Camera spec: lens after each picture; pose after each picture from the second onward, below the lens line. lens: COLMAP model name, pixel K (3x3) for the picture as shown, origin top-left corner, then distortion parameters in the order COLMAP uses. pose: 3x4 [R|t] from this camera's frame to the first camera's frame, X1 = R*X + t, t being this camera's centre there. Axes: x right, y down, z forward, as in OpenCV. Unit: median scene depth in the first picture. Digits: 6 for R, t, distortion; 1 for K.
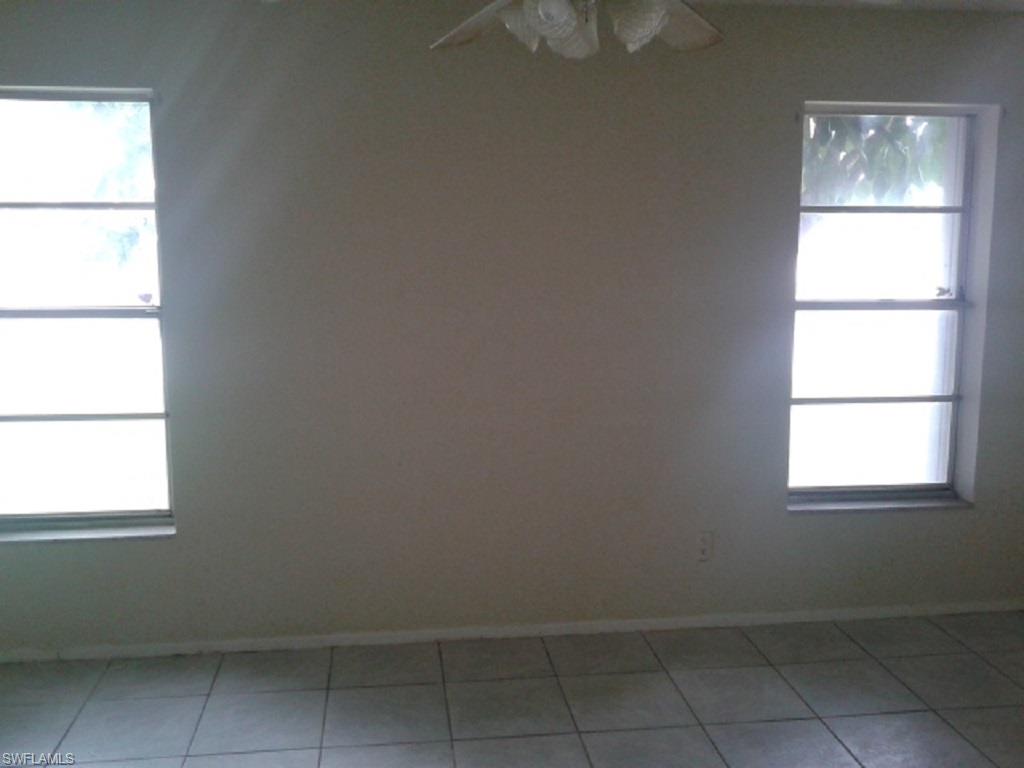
lens RADIAL K [[975.6, 0, 519.9], [0, 975.6, 376.6], [0, 0, 1]] dist [0.026293, -0.096003]
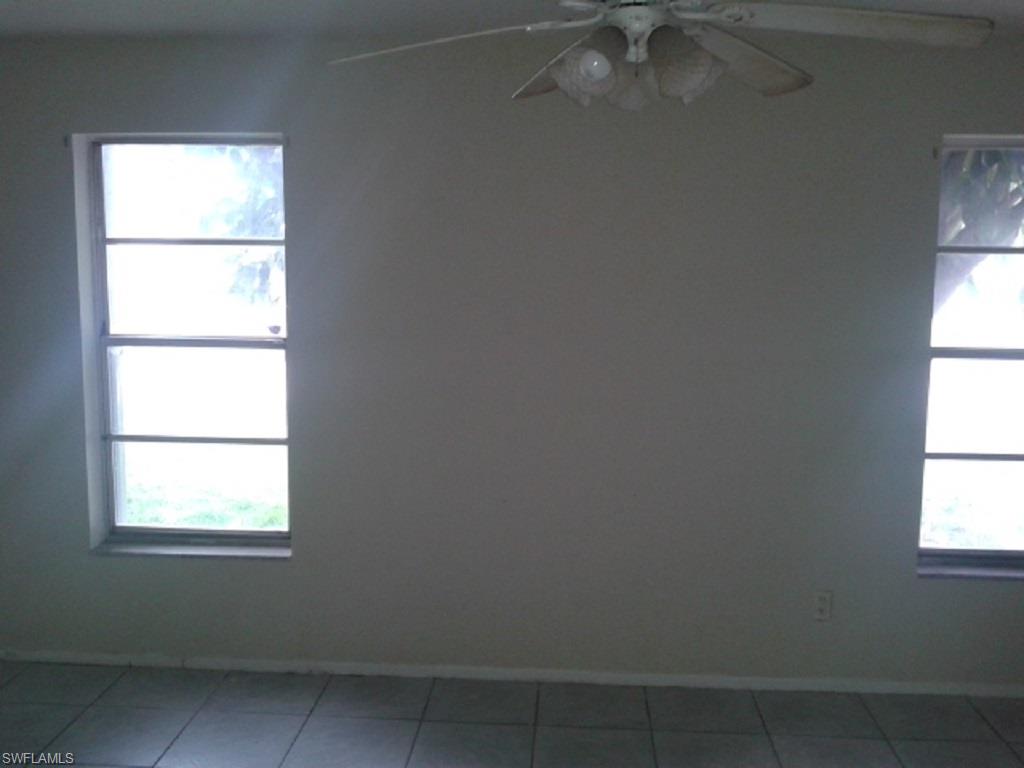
lens RADIAL K [[972.6, 0, 533.1], [0, 972.6, 382.4], [0, 0, 1]] dist [0.113851, -0.332198]
pose [[0.982150, 0.031168, -0.185501, 0.088609], [-0.037468, 0.998831, -0.030553, -0.001670], [0.184332, 0.036958, 0.982169, 0.012176]]
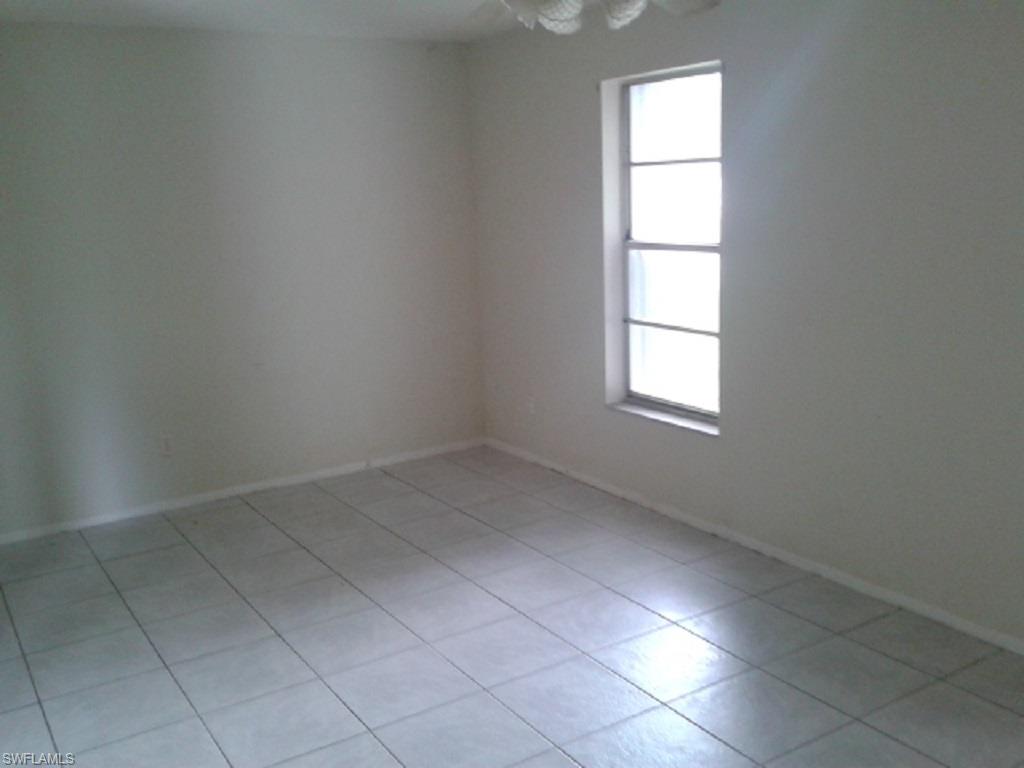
lens RADIAL K [[975.6, 0, 519.9], [0, 975.6, 376.6], [0, 0, 1]] dist [0.026293, -0.096003]
pose [[0.429477, 0.158513, -0.889058, 0.599410], [-0.104673, 0.986577, 0.125336, -0.034381], [0.896991, 0.039231, 0.440304, 0.249707]]
